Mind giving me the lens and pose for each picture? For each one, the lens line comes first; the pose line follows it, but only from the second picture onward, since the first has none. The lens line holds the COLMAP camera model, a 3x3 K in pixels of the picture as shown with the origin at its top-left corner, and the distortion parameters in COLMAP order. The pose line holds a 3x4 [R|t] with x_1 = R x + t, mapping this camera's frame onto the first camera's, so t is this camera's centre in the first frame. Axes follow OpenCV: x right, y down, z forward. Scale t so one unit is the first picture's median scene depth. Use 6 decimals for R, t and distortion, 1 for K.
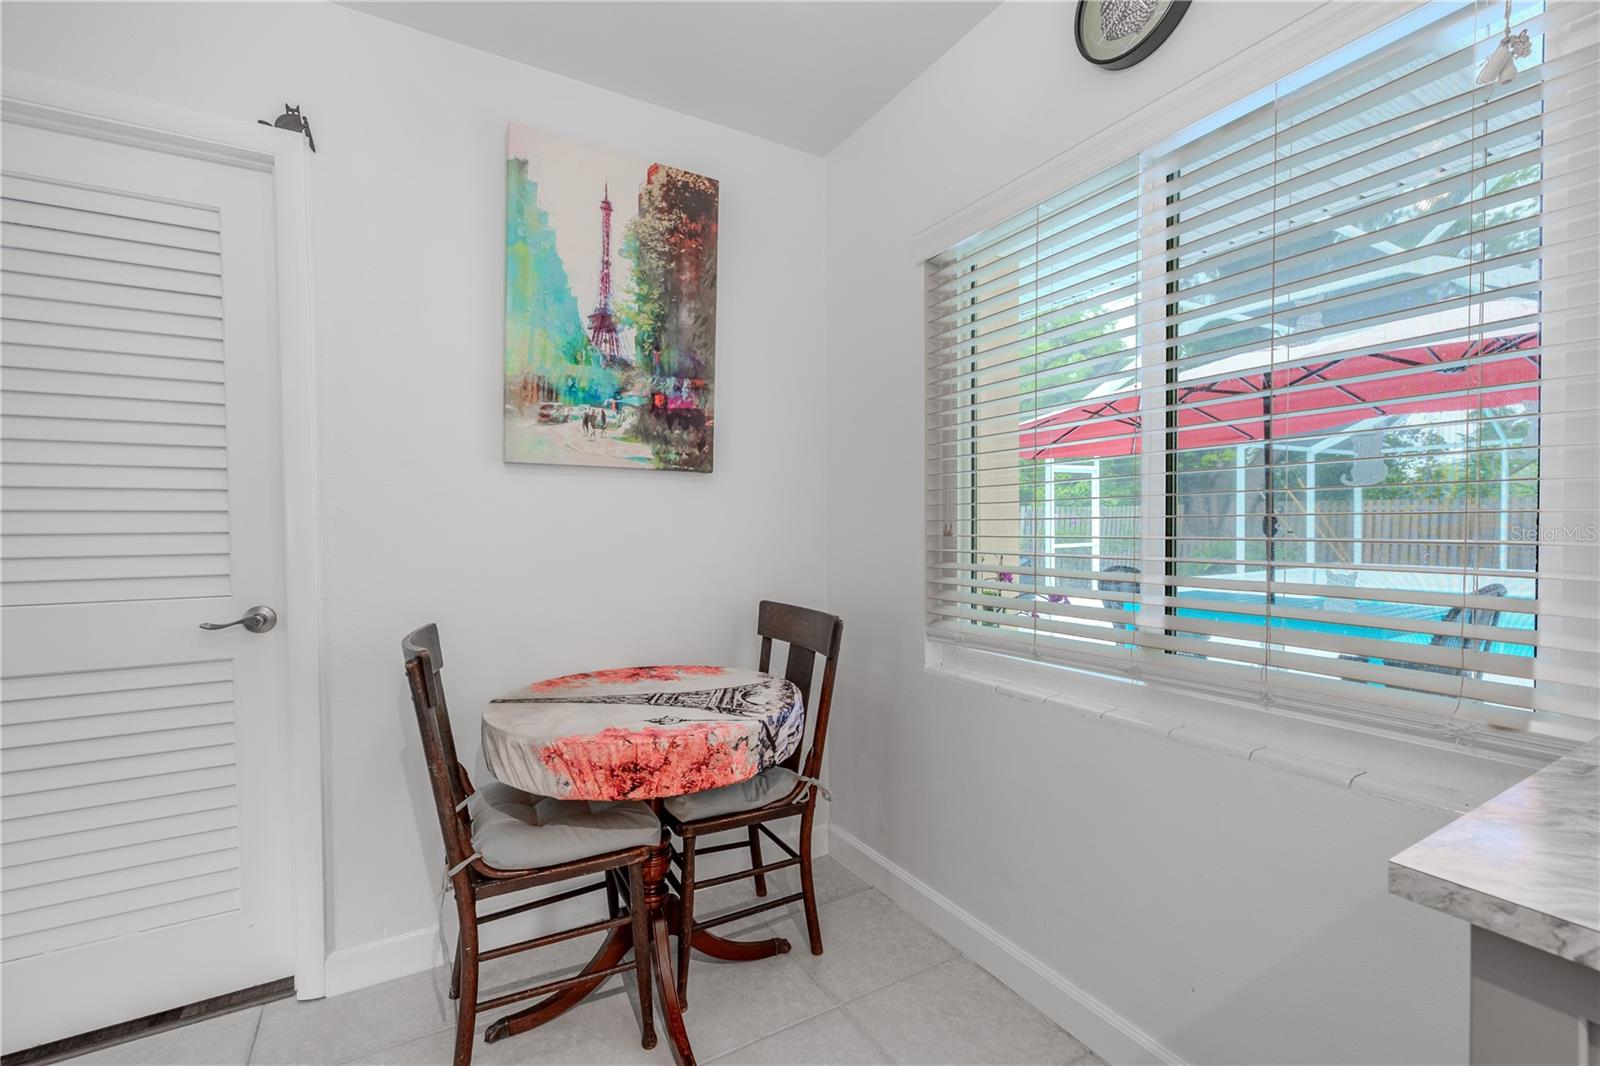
lens RADIAL K [[693.1, 0, 803.2], [0, 693.1, 537.8], [0, 0, 1]] dist [0.000718, 0.000157]
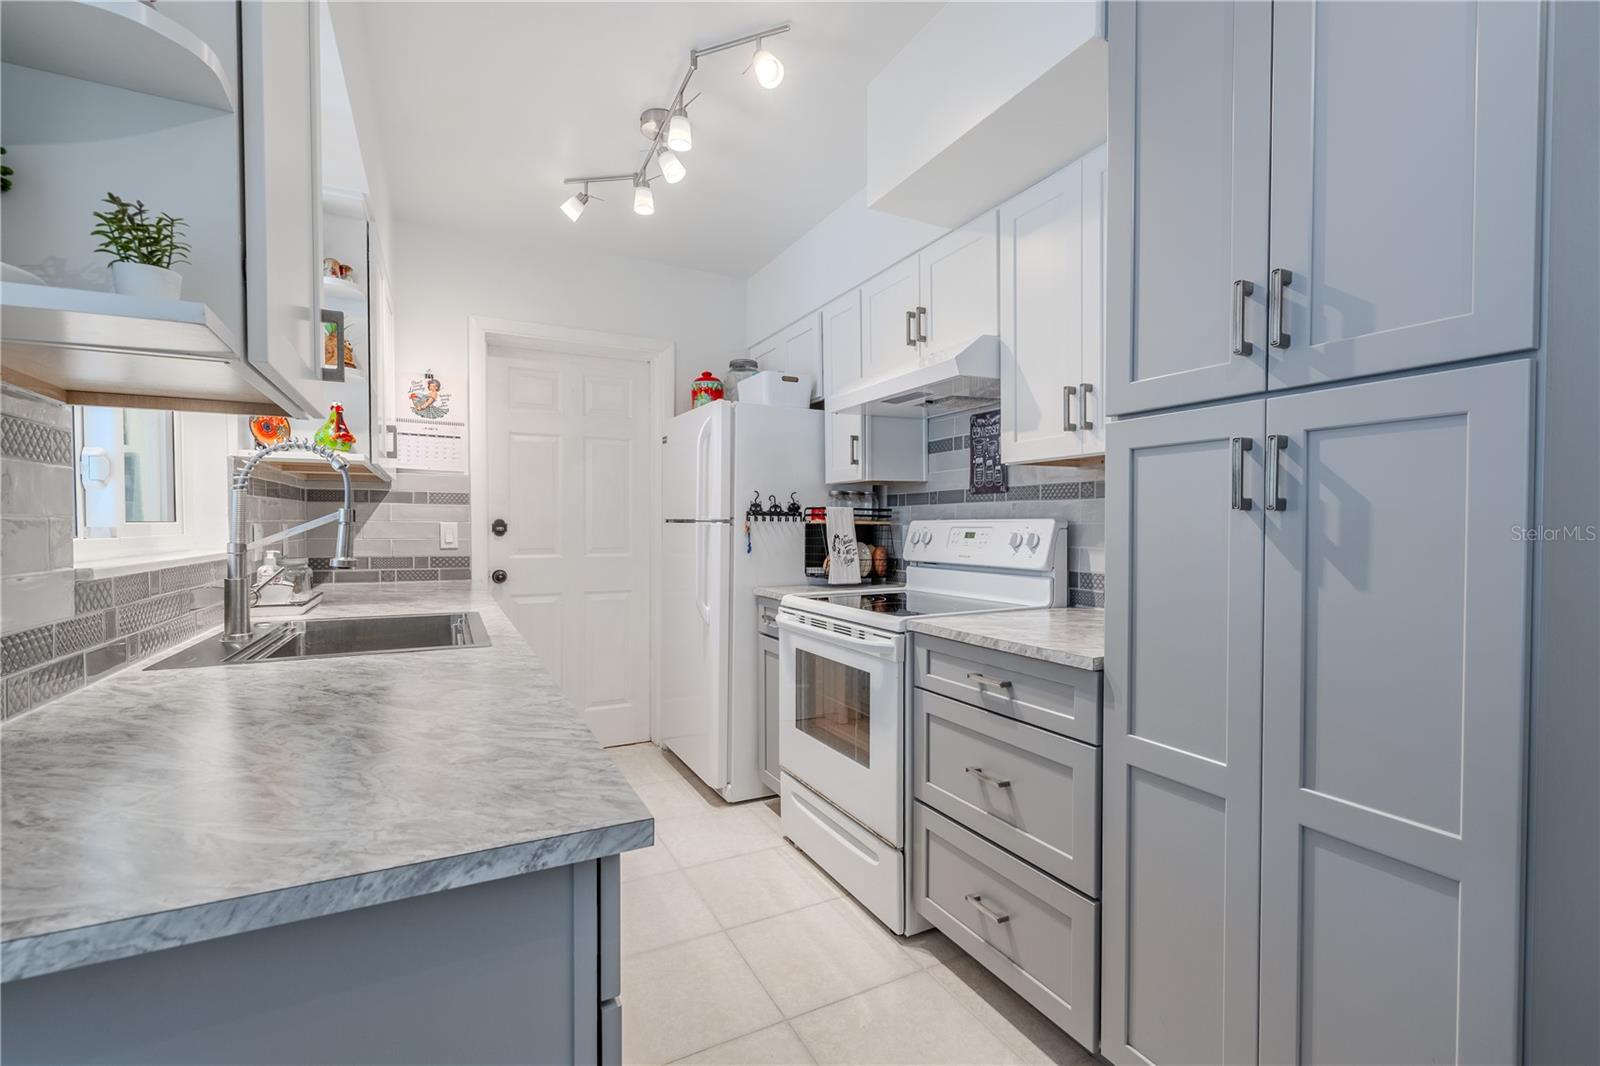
lens RADIAL K [[705.9, 0, 796.3], [0, 705.9, 538.6], [0, 0, 1]] dist [0.000581, -0.000037]
pose [[-0.998365, 0.005468, 0.056901, 0.142575], [0.007631, 0.999254, 0.037853, -0.009399], [-0.056652, 0.038225, -0.997662, 0.562294]]
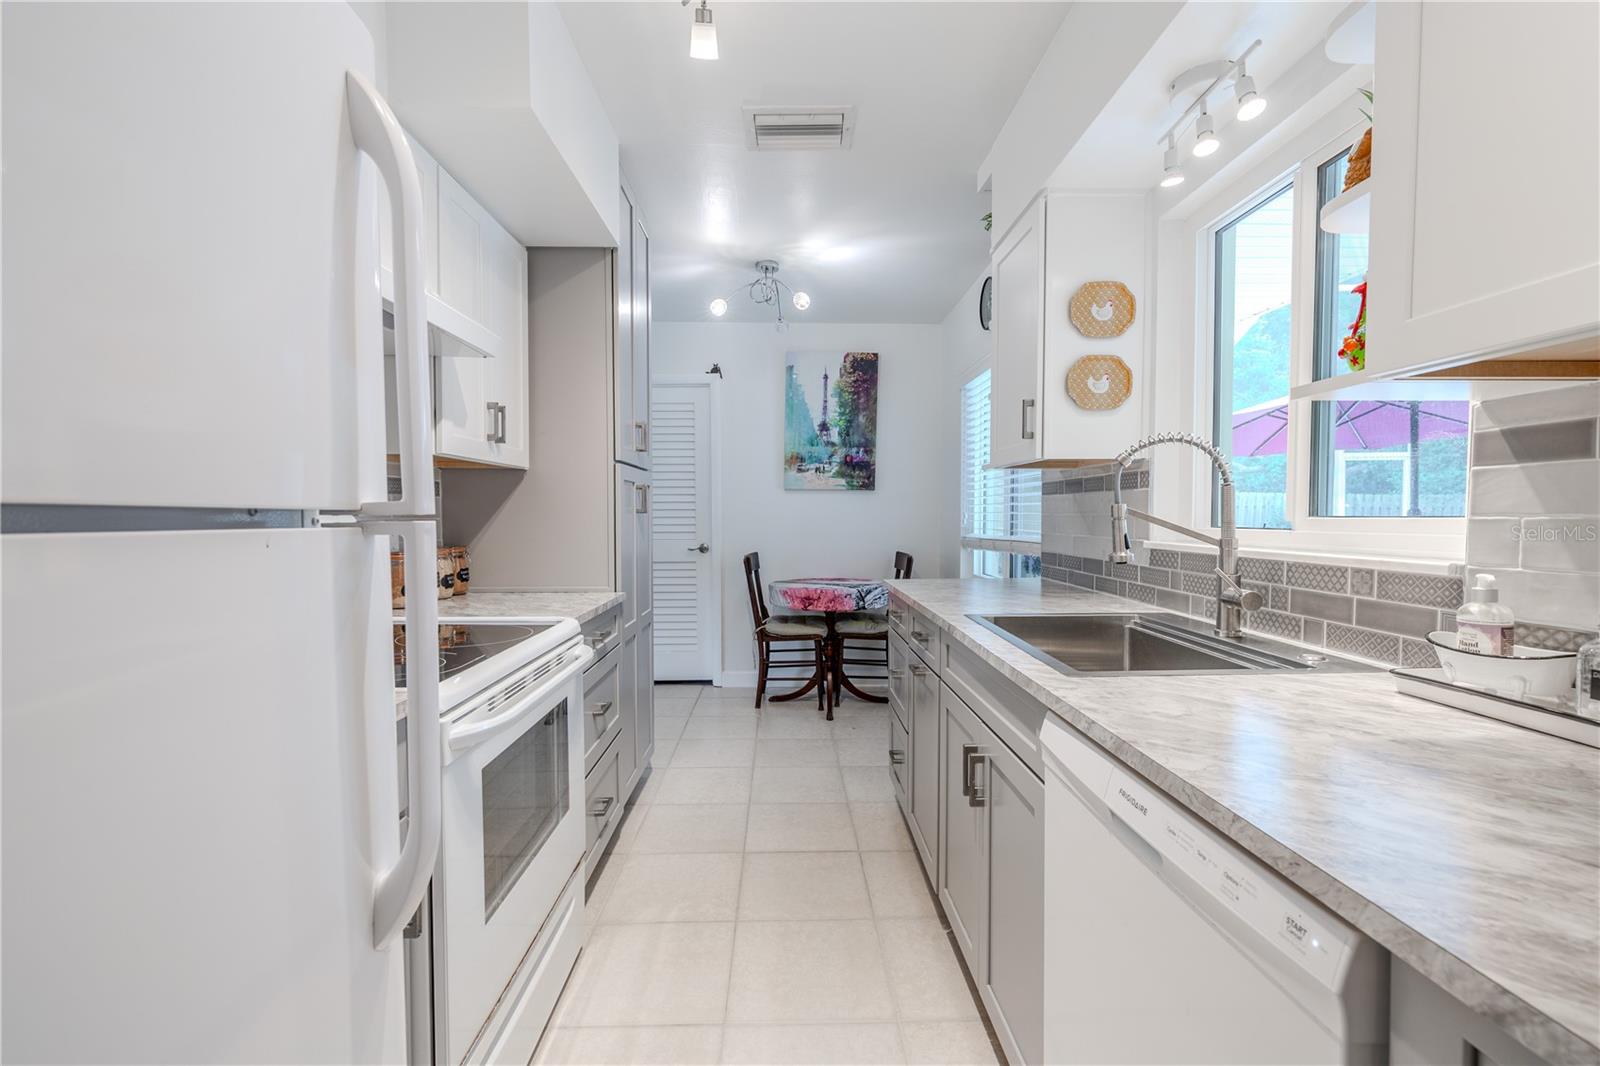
lens RADIAL K [[695.8, 0, 794.8], [0, 695.8, 537.6], [0, 0, 1]] dist [0.001666, 0.000188]
pose [[0.872689, 0.021769, -0.487790, 0.757356], [-0.013007, 0.999688, 0.021343, 0.009069], [0.488103, -0.012282, 0.872700, -1.063695]]
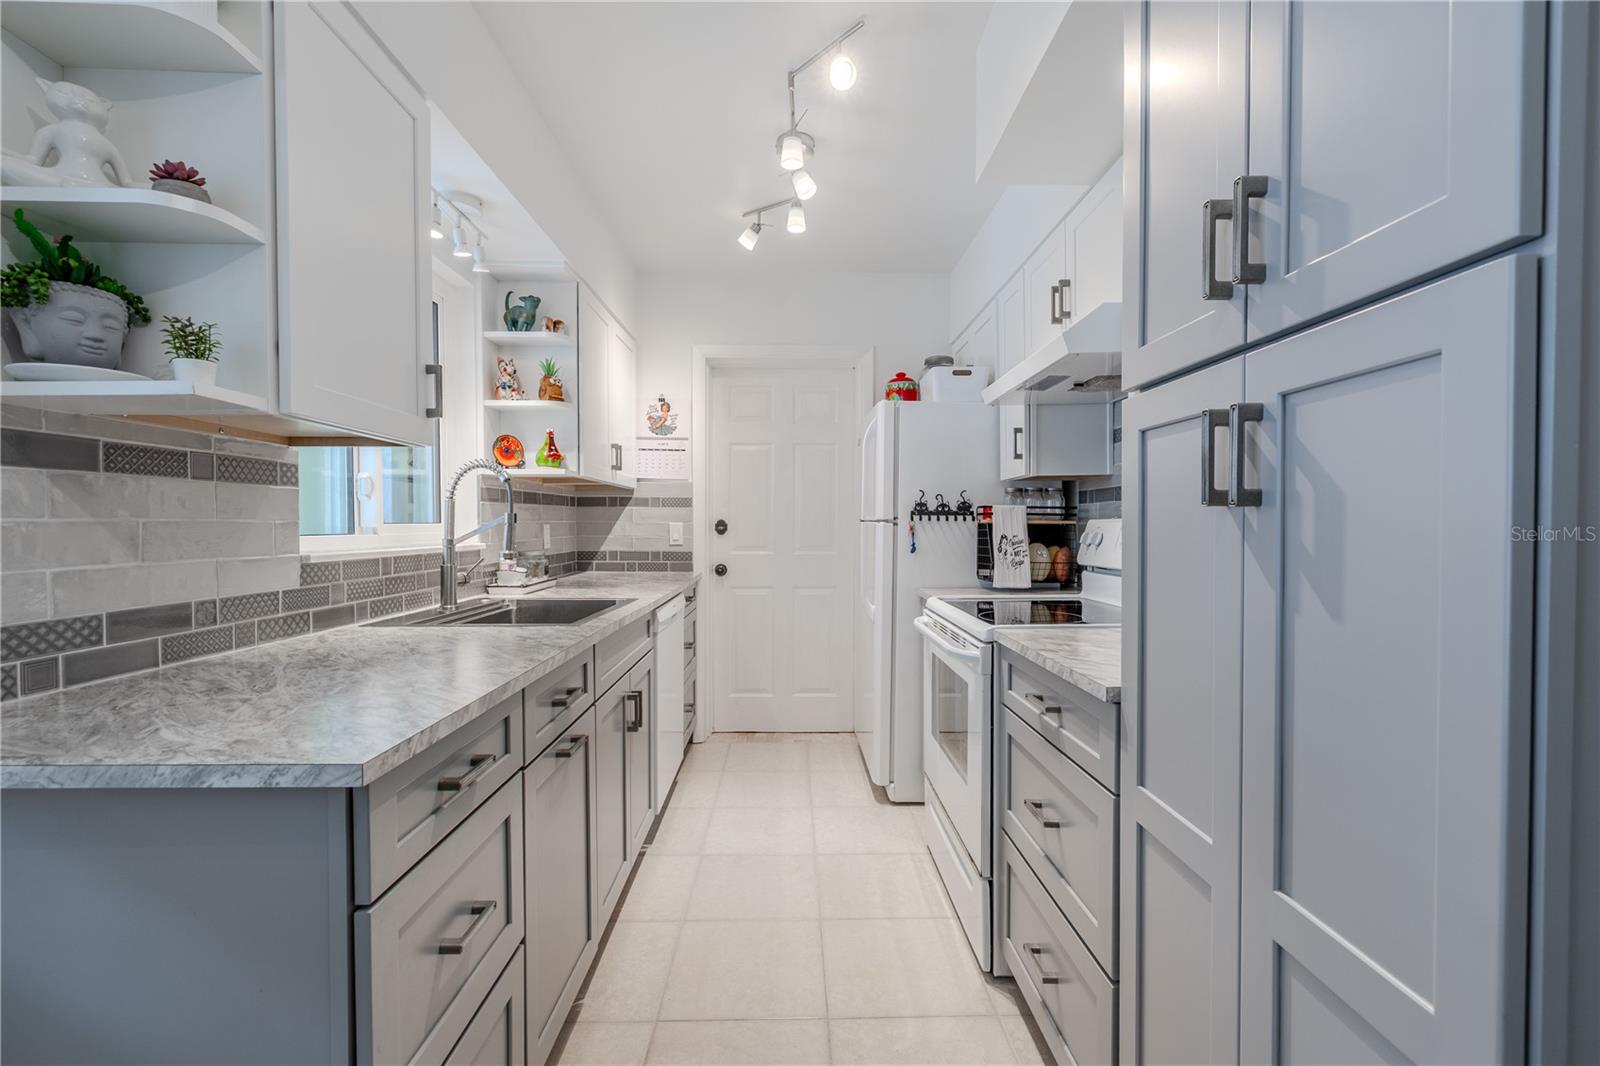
lens RADIAL K [[695.8, 0, 794.8], [0, 695.8, 537.6], [0, 0, 1]] dist [0.001666, 0.000188]
pose [[-0.867356, -0.001635, 0.497685, -0.164595], [0.016644, 0.999340, 0.032290, -0.006802], [-0.497409, 0.036291, -0.866757, 0.468826]]
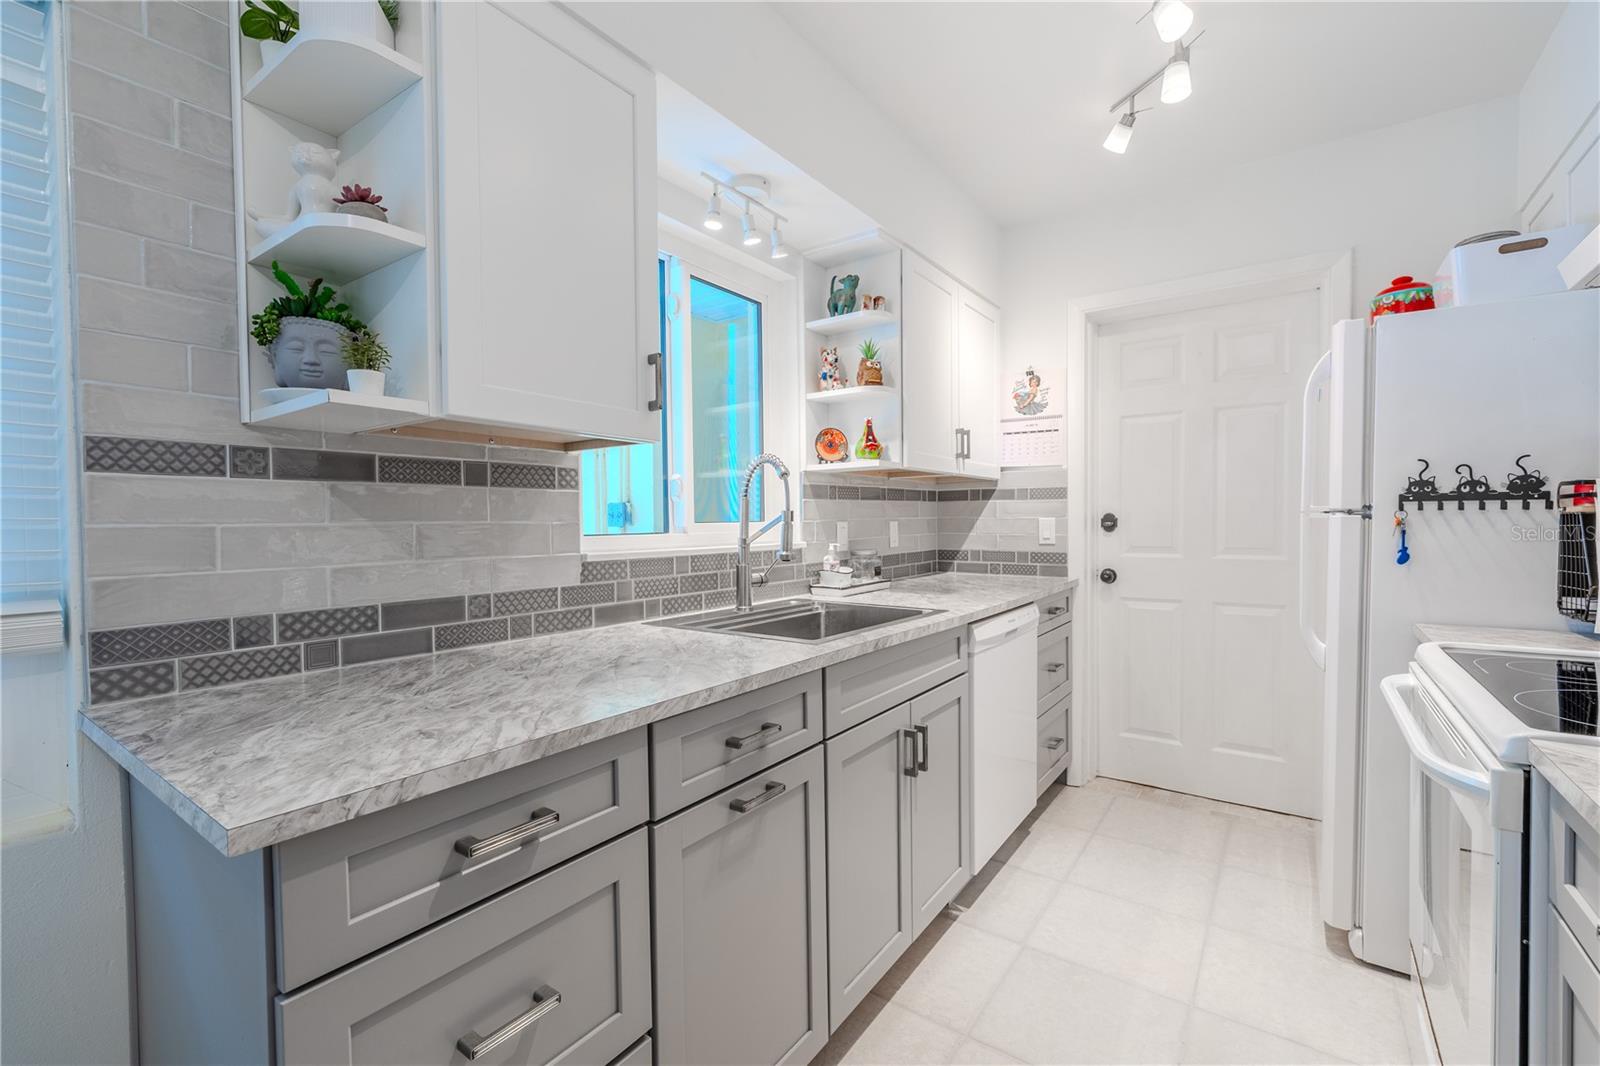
lens RADIAL K [[684.5, 0, 798.0], [0, 684.5, 536.3], [0, 0, 1]] dist [-0.000142, 0.000412]
pose [[-0.400124, -0.007786, 0.916428, -0.144210], [0.031414, 0.999260, 0.022205, -0.001987], [-0.915922, 0.037674, -0.399583, 0.152678]]
